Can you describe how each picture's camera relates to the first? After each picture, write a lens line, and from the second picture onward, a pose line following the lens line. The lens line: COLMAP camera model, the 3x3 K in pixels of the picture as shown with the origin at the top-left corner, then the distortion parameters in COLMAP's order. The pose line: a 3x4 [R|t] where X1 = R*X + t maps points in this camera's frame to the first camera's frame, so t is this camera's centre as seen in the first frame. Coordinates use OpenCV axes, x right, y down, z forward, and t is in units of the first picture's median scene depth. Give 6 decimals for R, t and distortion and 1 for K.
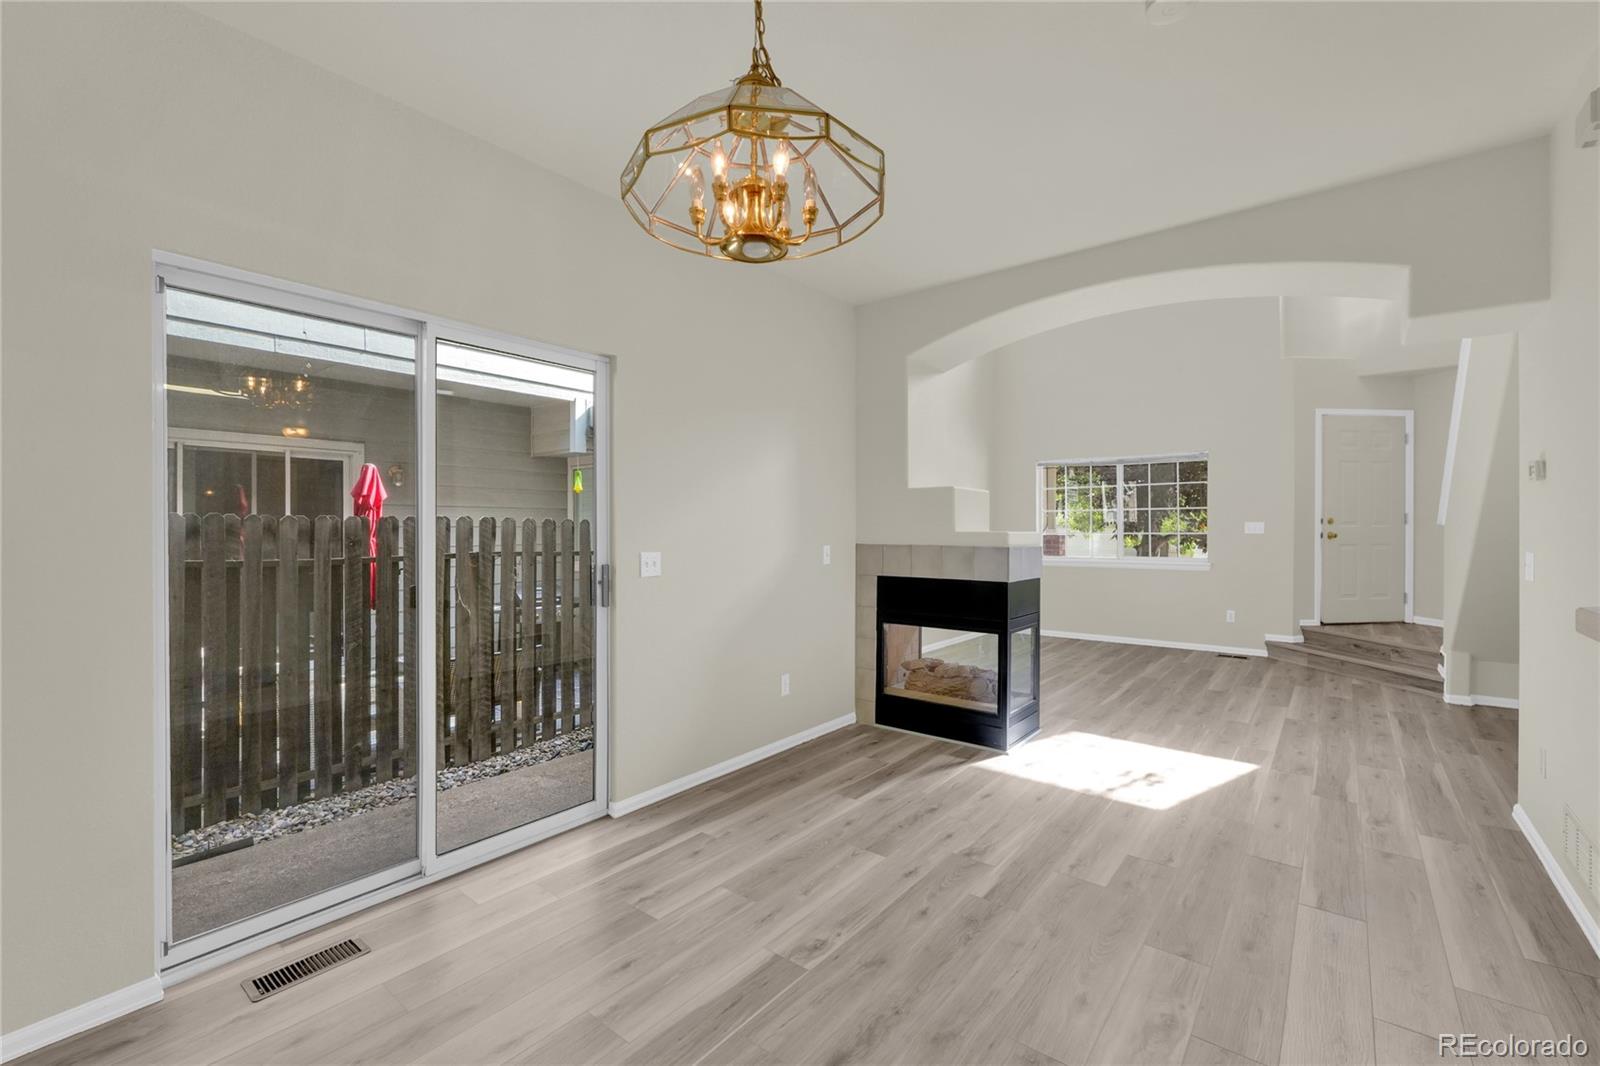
lens RADIAL K [[676.9, 0, 804.3], [0, 676.9, 529.7], [0, 0, 1]] dist [0.001333, 0.000479]
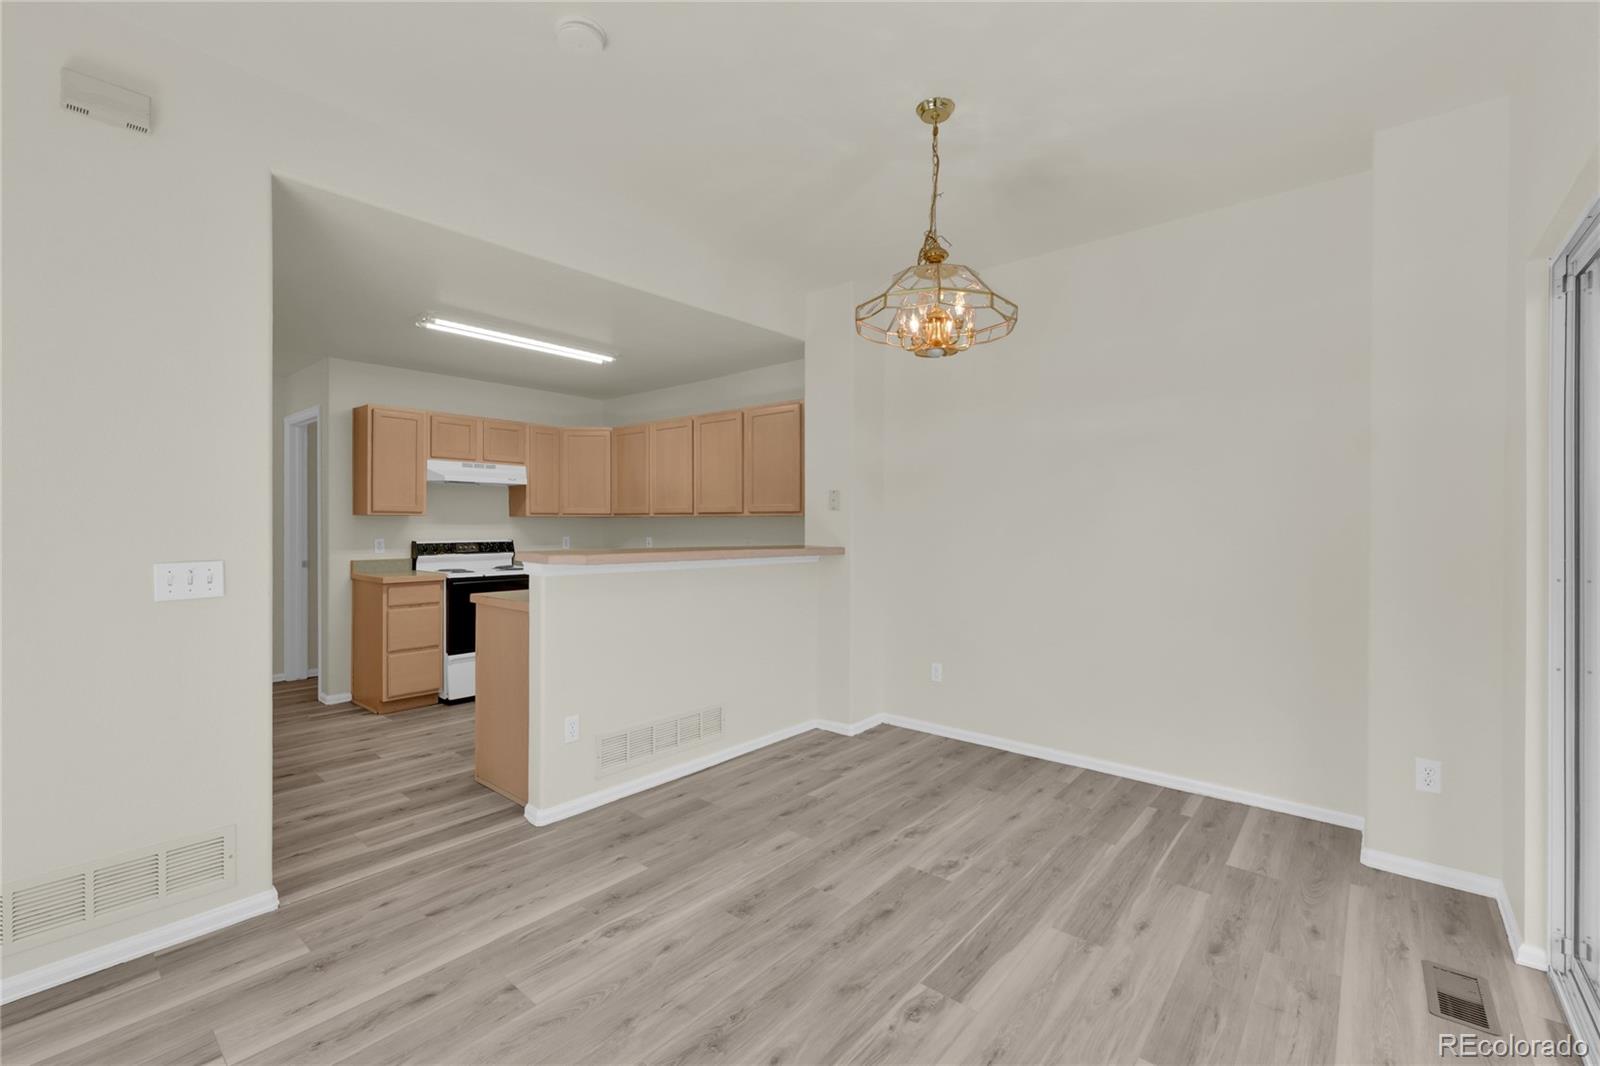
lens RADIAL K [[683.8, 0, 793.5], [0, 683.8, 520.8], [0, 0, 1]] dist [-0.001774, -0.000027]
pose [[-0.999119, -0.001676, 0.041926, 0.071813], [-0.001597, 0.999997, 0.001936, -0.005374], [-0.041929, 0.001868, -0.999119, 0.967873]]
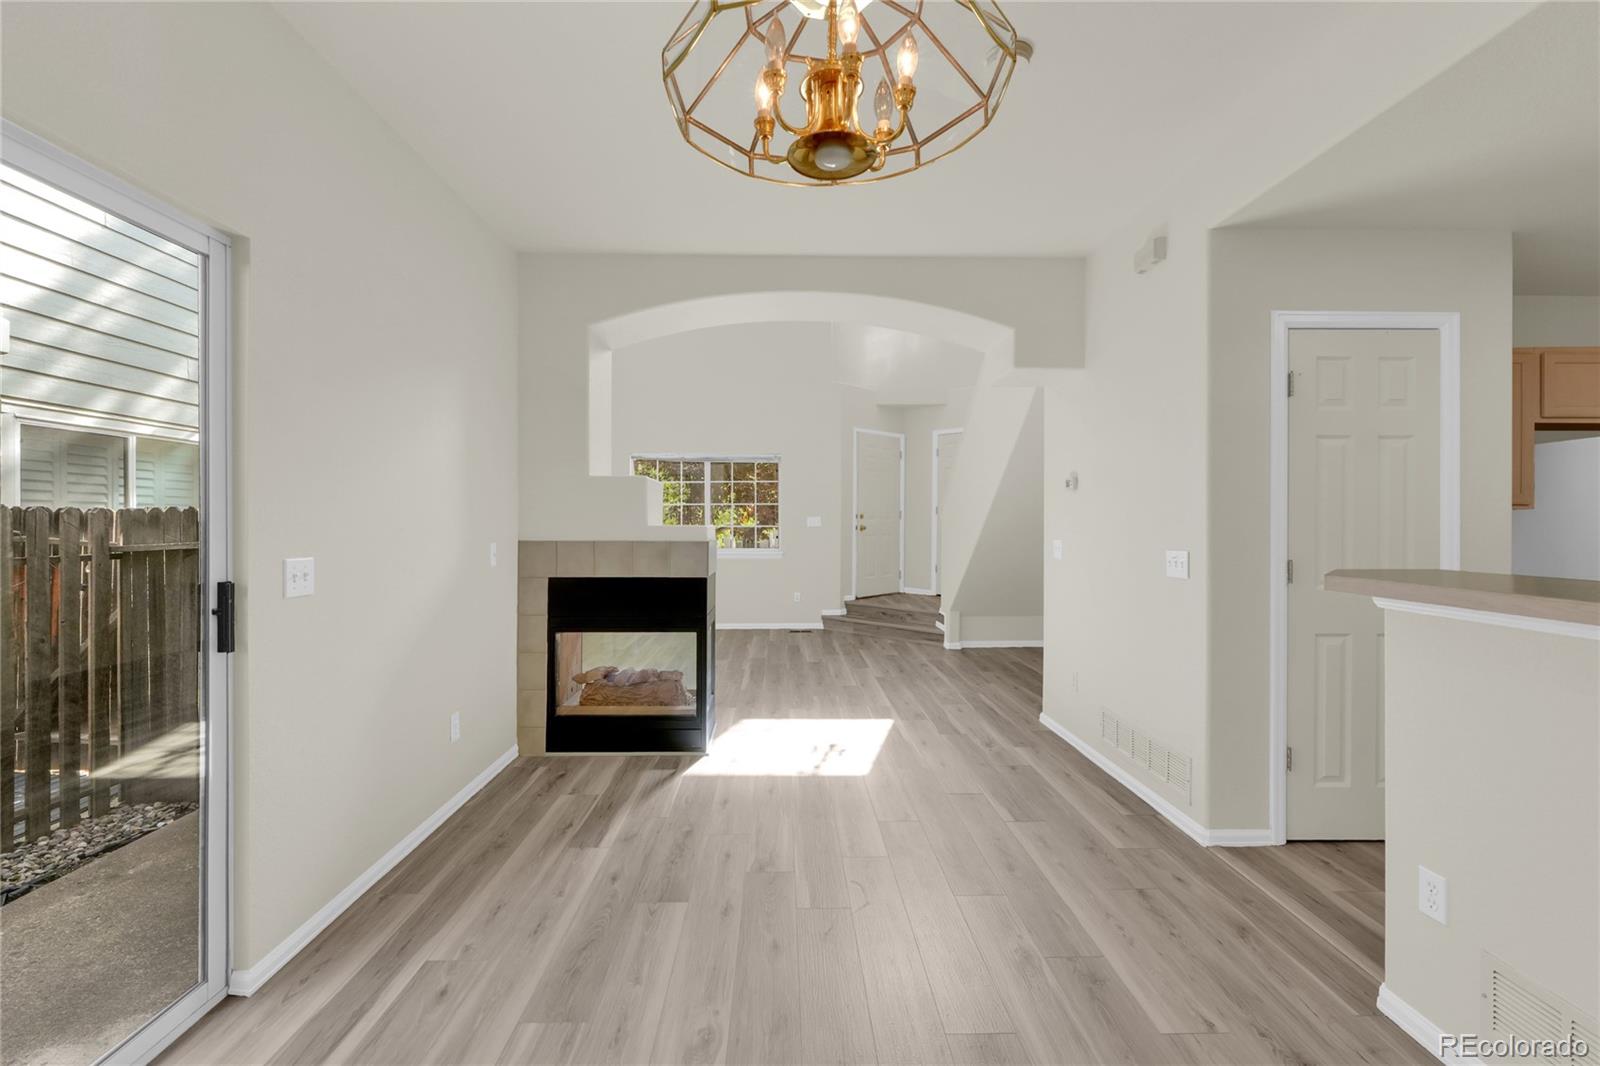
lens RADIAL K [[683.8, 0, 793.5], [0, 683.8, 520.8], [0, 0, 1]] dist [-0.001774, -0.000027]
pose [[0.772109, 0.002011, 0.635487, -0.217177], [-0.000123, 0.999995, -0.003014, -0.000710], [-0.635490, 0.002249, 0.772106, 0.156382]]
